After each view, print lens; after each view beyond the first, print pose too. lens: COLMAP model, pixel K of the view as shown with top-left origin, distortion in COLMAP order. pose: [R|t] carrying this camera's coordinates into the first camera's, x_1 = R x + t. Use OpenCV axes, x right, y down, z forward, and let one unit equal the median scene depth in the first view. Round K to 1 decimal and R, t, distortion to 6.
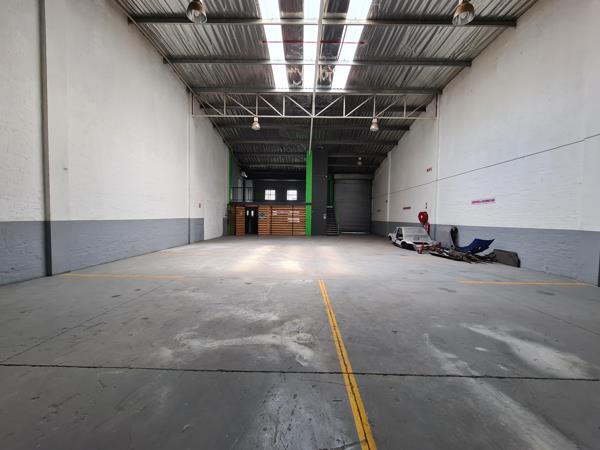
lens RADIAL K [[245.3, 0, 299.8], [0, 245.3, 227.2], [0, 0, 1]] dist [-0.000440, 0.000079]
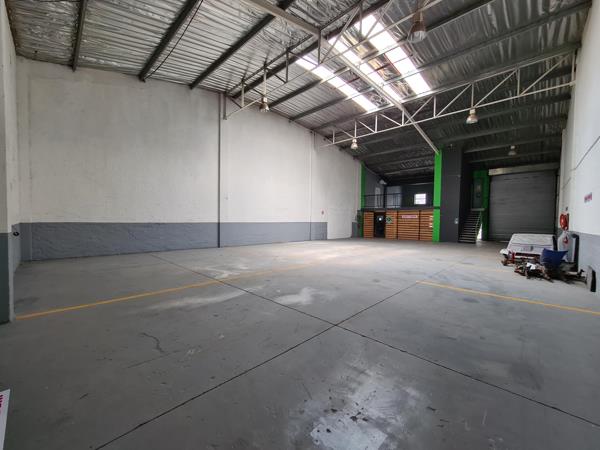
lens RADIAL K [[244.2, 0, 298.4], [0, 244.2, 227.7], [0, 0, 1]] dist [-0.000527, -0.000303]
pose [[0.720902, 0.018171, -0.692798, 0.466602], [-0.031426, 0.999485, -0.006485, 0.006392], [0.692324, 0.026447, 0.721102, -0.051372]]
